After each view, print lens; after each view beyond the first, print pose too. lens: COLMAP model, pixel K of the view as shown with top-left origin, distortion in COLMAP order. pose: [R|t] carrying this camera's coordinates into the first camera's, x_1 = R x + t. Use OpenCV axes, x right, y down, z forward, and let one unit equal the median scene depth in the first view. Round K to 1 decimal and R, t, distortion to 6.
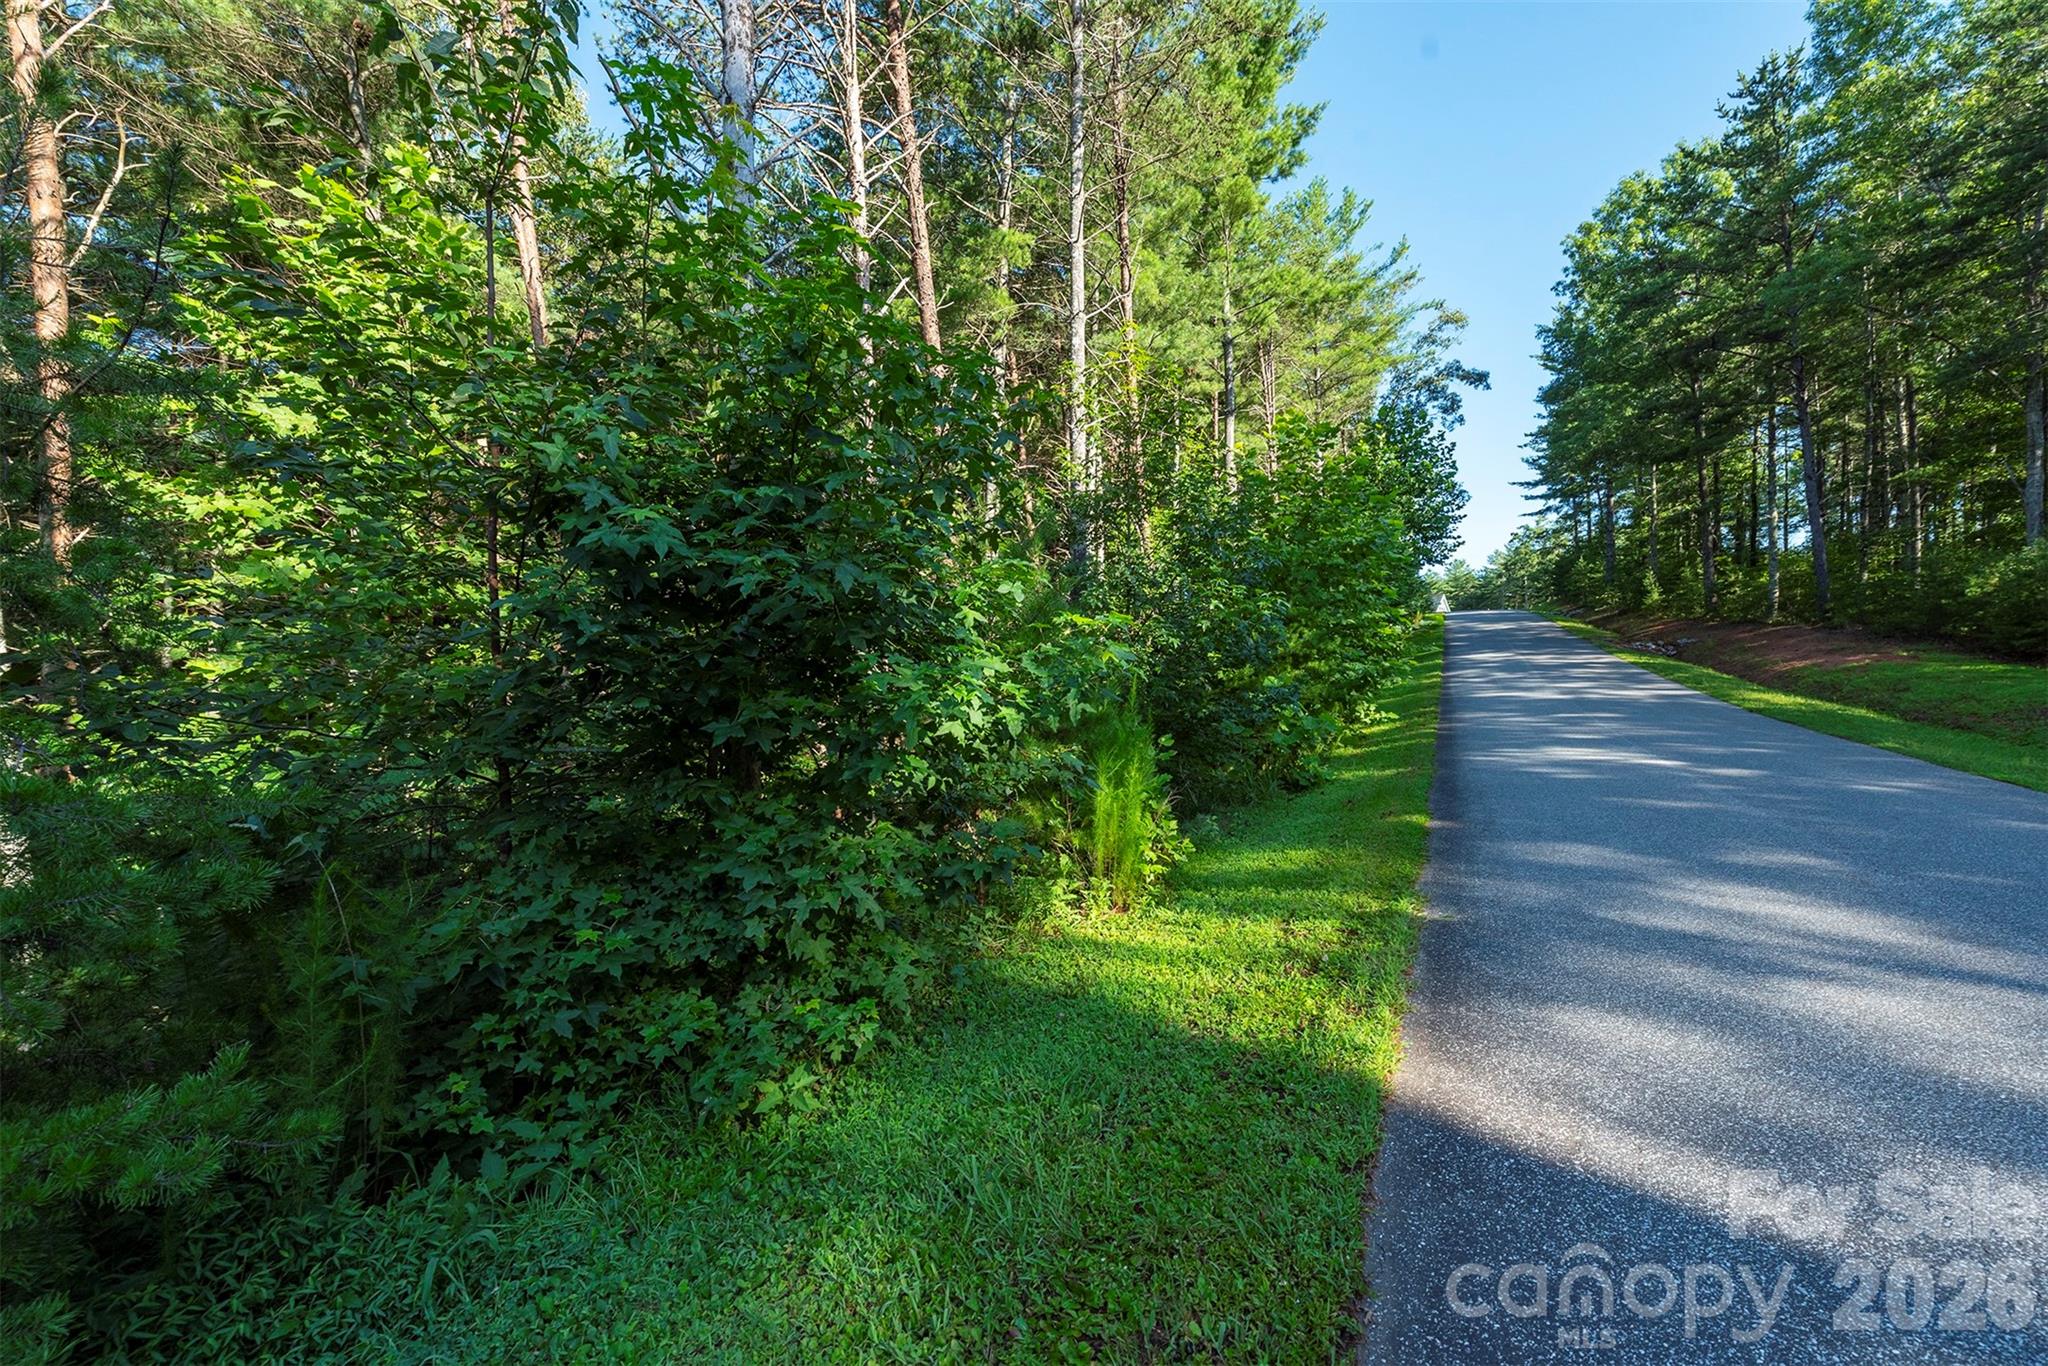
lens RADIAL K [[796.4, 0, 1024.0], [0, 796.4, 683.0], [0, 0, 1]] dist [0.004331, -0.000143]
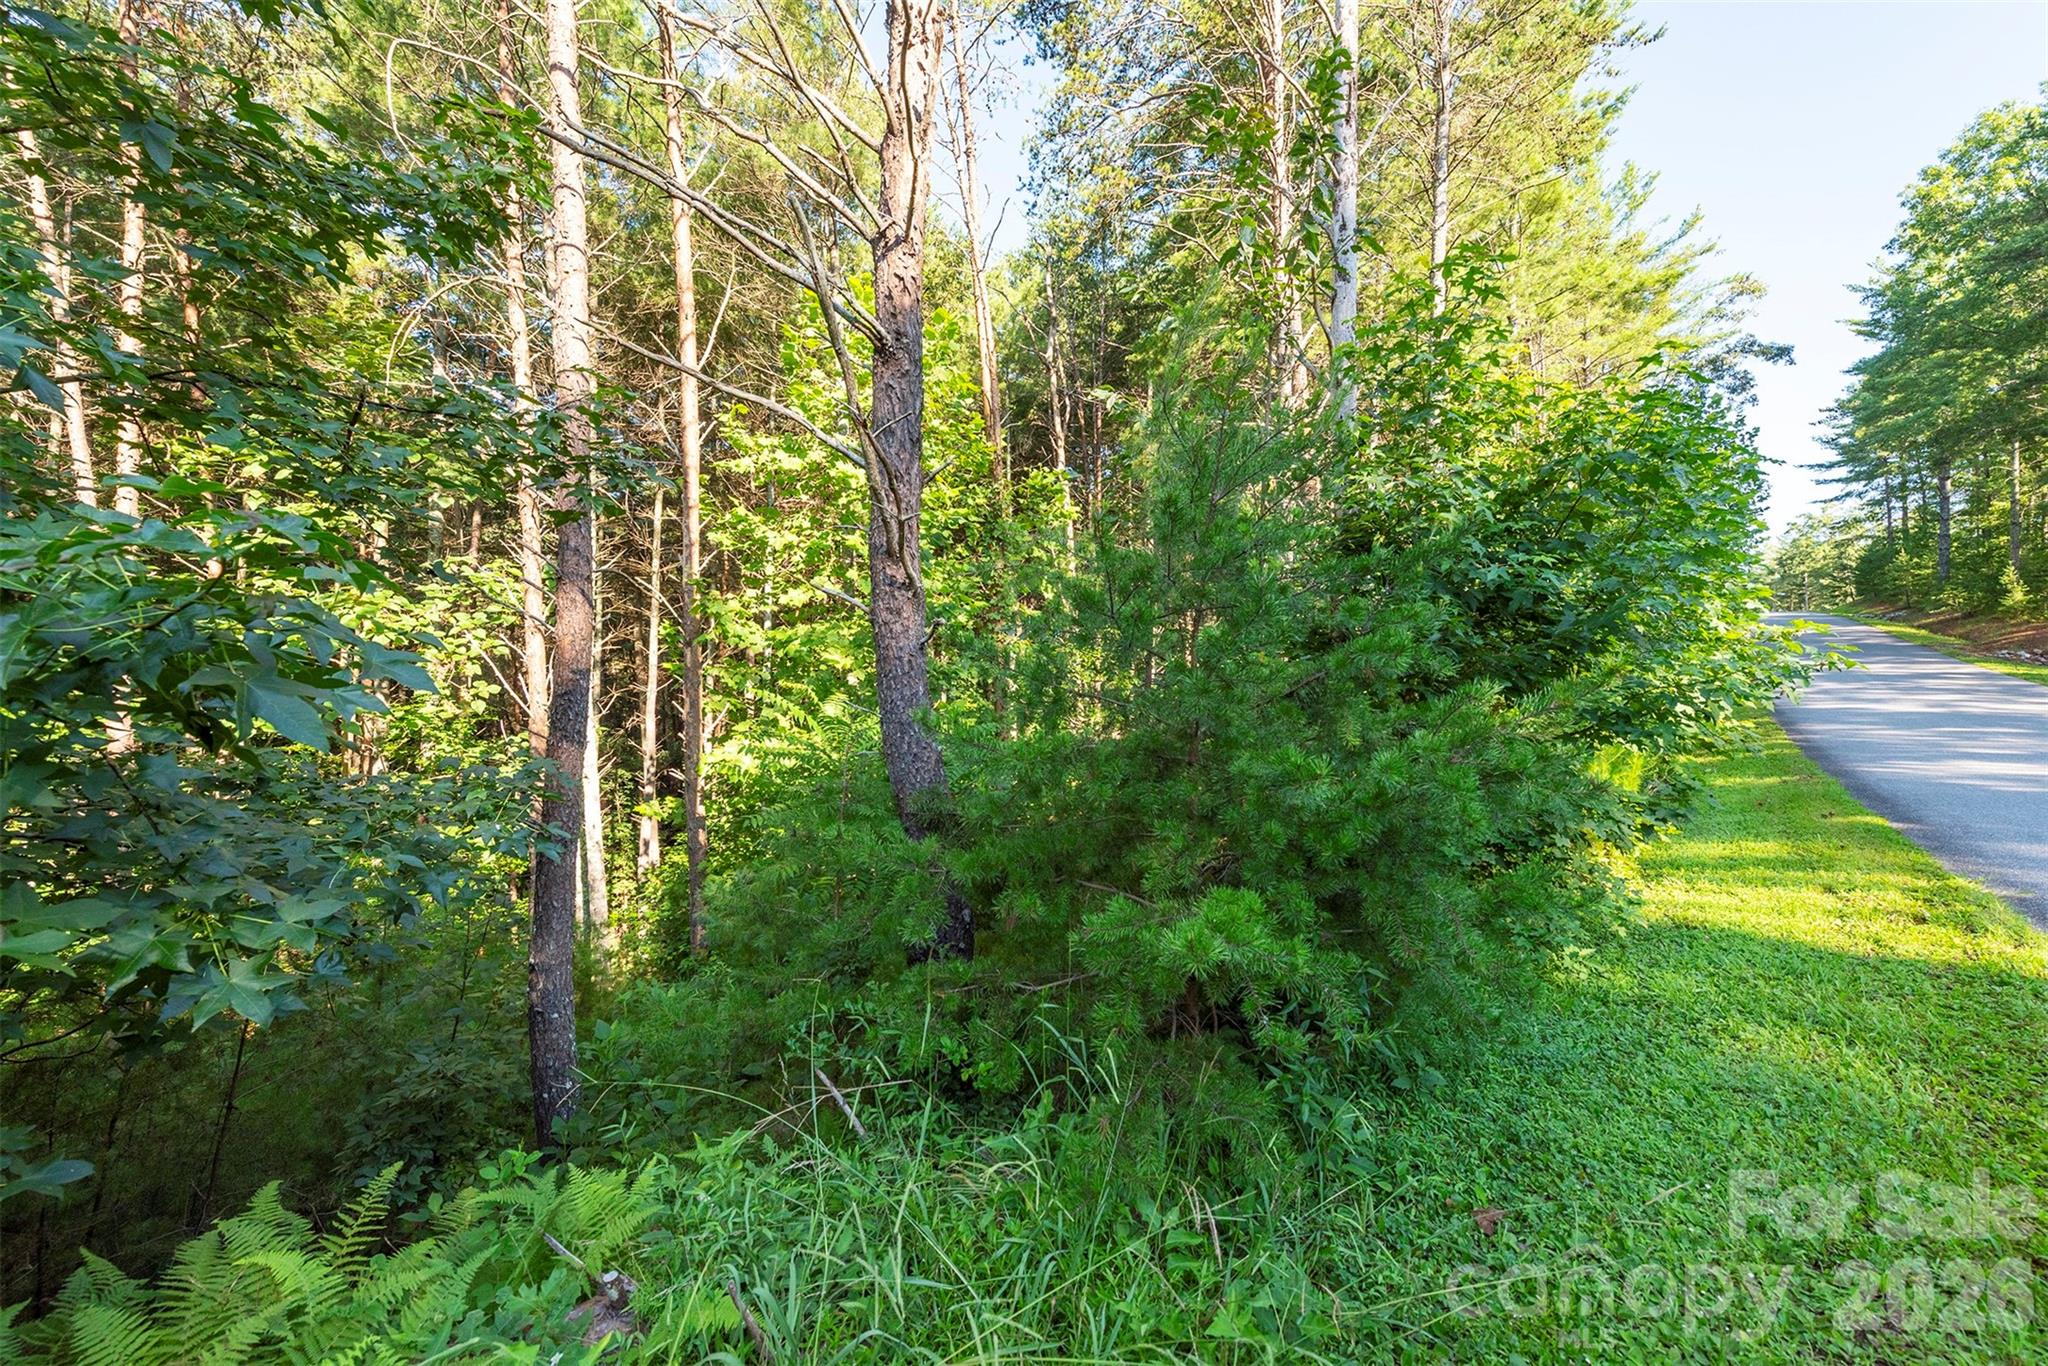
lens RADIAL K [[809.7, 0, 1024.0], [0, 809.7, 683.0], [0, 0, 1]] dist [0.000653, 0.000812]
pose [[0.980832, 0.013850, -0.194362, -0.088197], [-0.015060, 0.999875, -0.004746, 0.004023], [0.194272, 0.007582, 0.980918, -0.056373]]
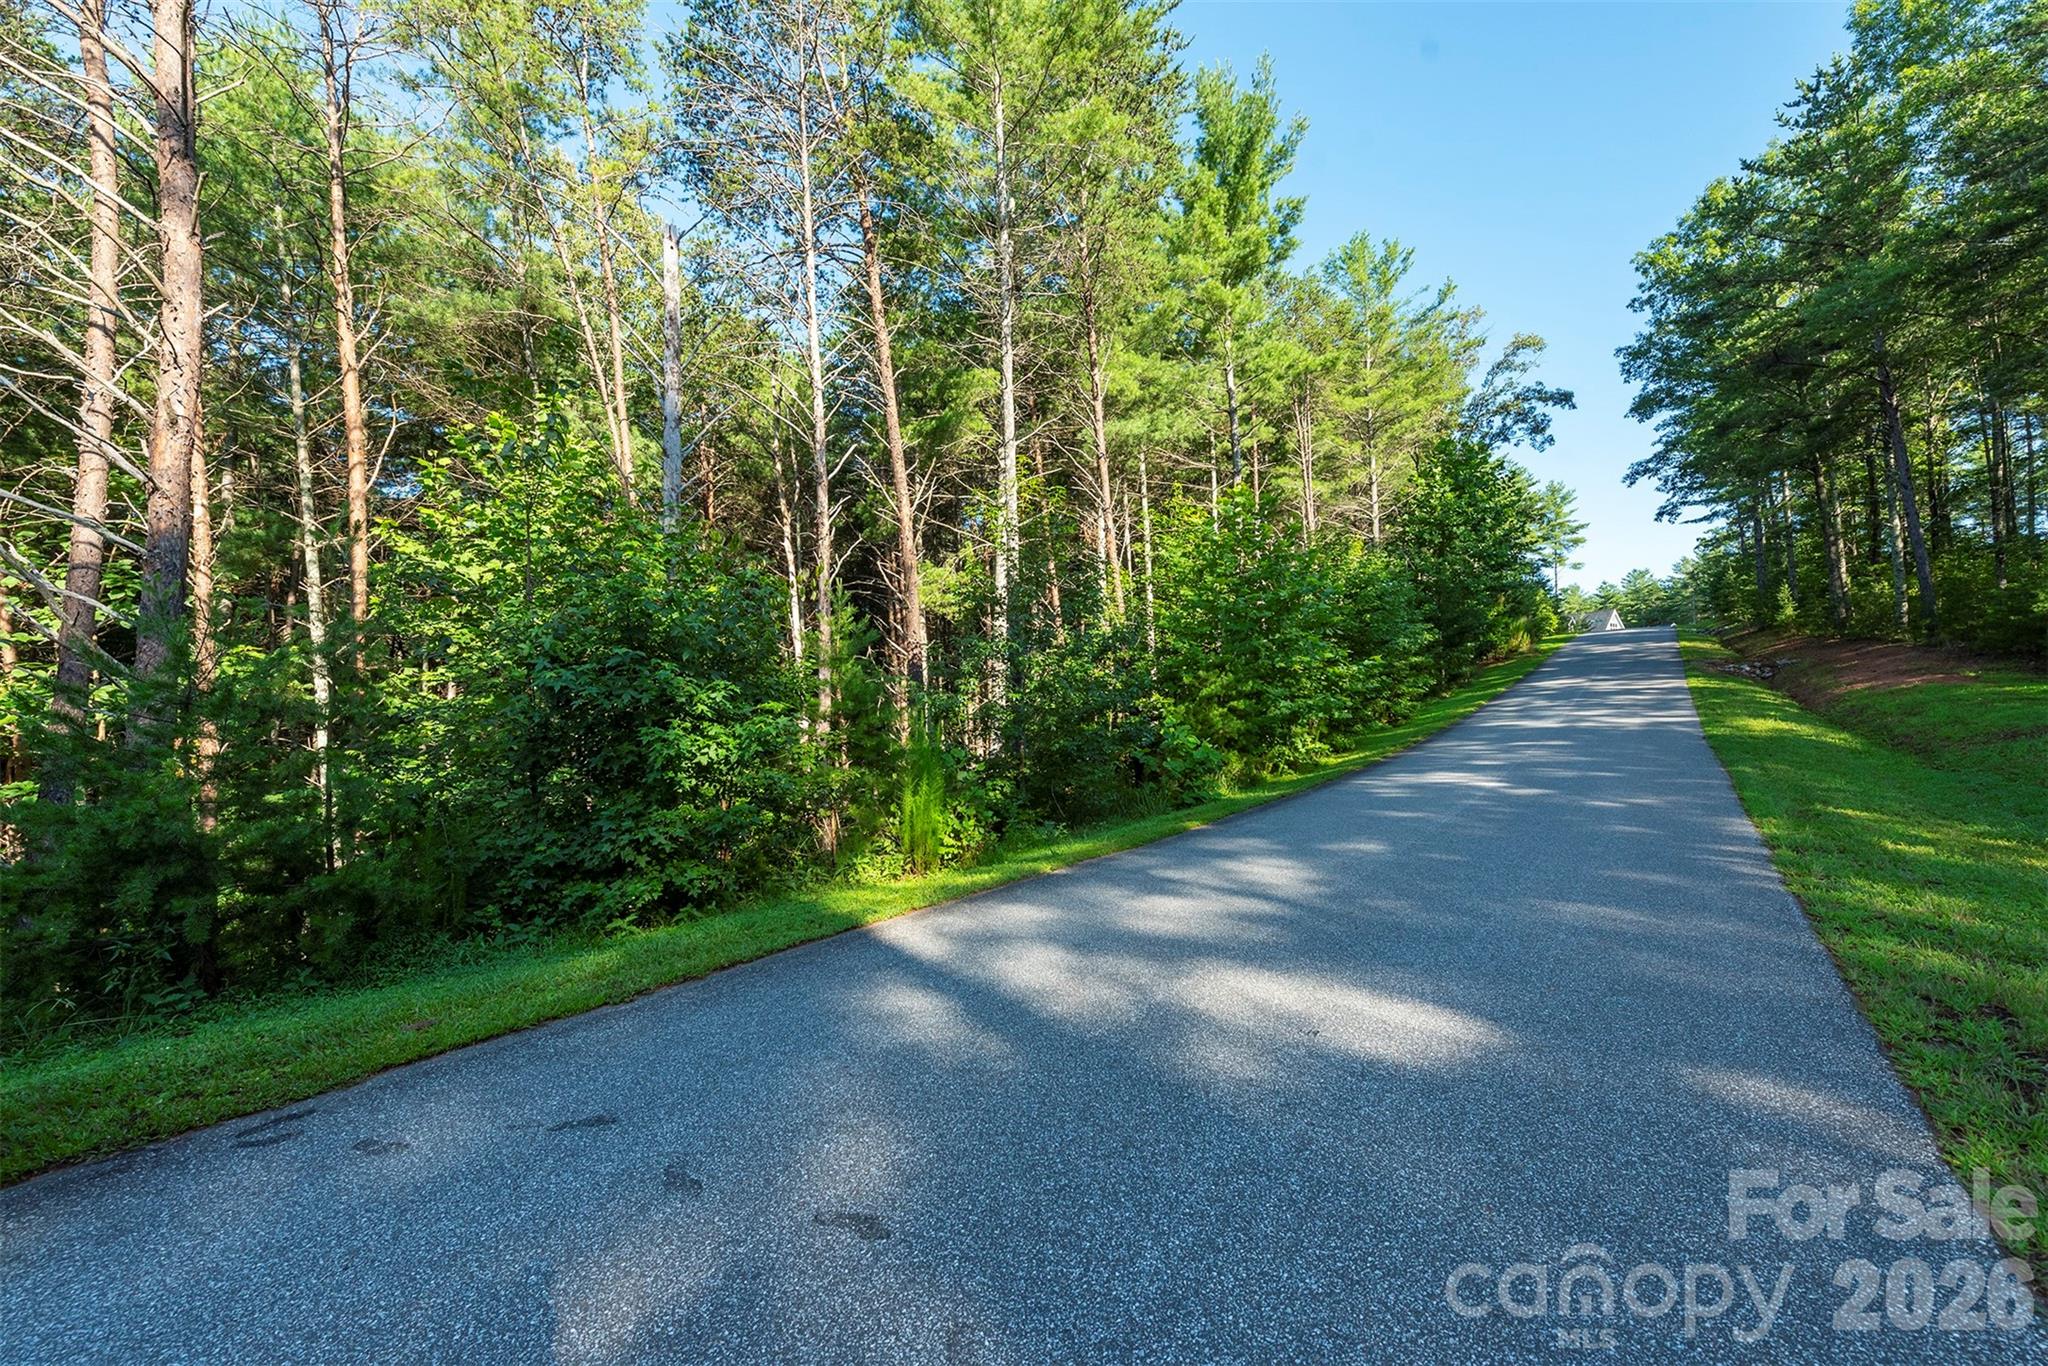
lens RADIAL K [[796.4, 0, 1024.0], [0, 796.4, 683.0], [0, 0, 1]] dist [0.004331, -0.000143]
pose [[0.981928, -0.023768, -0.187756, 0.109591], [0.016580, 0.999072, -0.039762, -0.004603], [0.188527, 0.035930, 0.981410, -0.088840]]
